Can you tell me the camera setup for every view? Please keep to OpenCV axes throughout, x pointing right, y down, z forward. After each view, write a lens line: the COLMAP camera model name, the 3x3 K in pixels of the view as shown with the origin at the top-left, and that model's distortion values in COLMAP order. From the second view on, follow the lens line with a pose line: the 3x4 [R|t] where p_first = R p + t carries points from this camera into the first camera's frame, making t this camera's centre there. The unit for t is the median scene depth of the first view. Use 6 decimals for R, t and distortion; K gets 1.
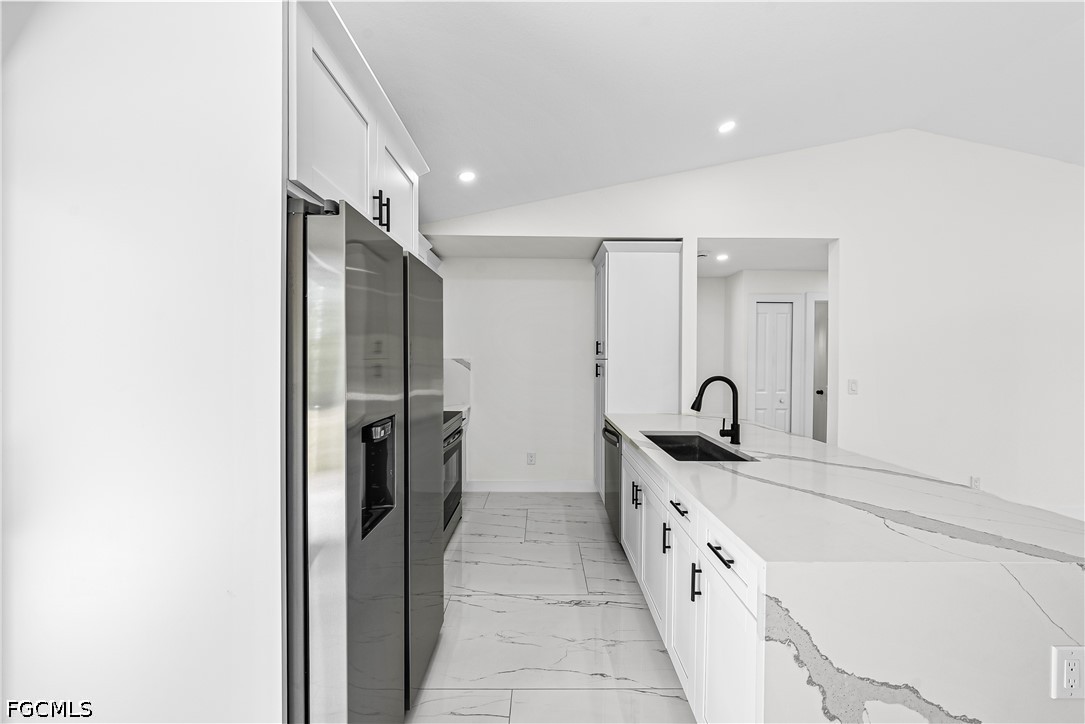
lens RADIAL K [[369.6, 0, 544.3], [0, 369.6, 362.4], [0, 0, 1]] dist [-0.002223, 0.000590]
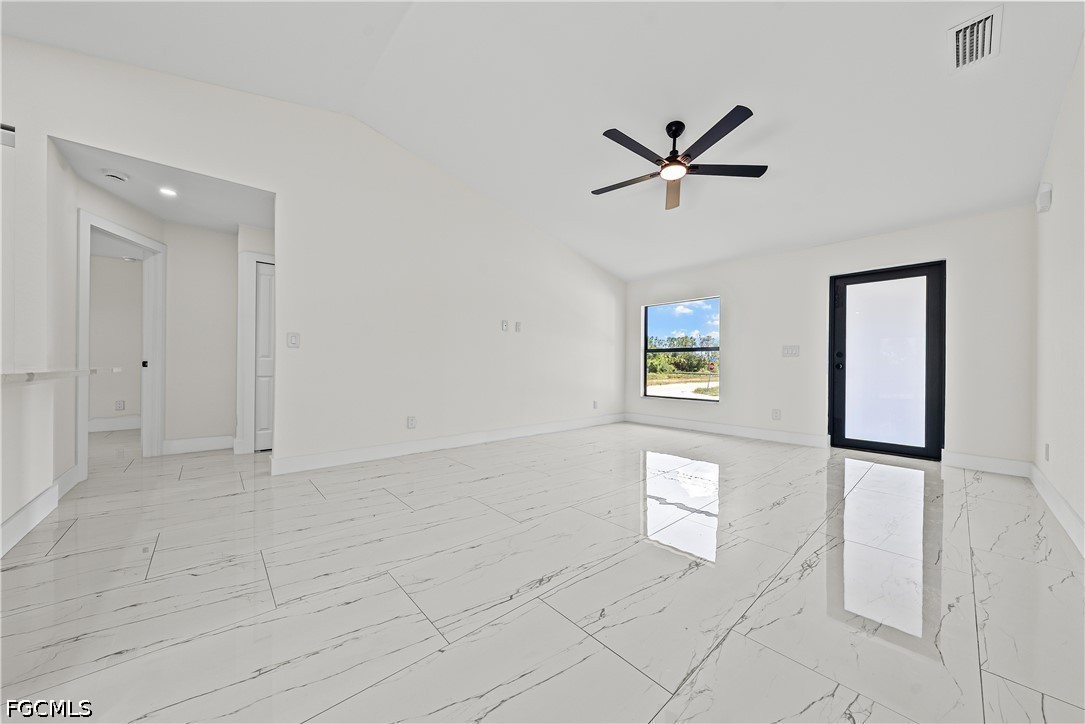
lens RADIAL K [[369.6, 0, 545.3], [0, 369.6, 360.4], [0, 0, 1]] dist [-0.002223, 0.000590]
pose [[0.743743, 0.004934, 0.668447, 0.668333], [0.007465, 0.999849, -0.015685, 0.144266], [-0.668424, 0.016656, 0.743594, -0.239449]]
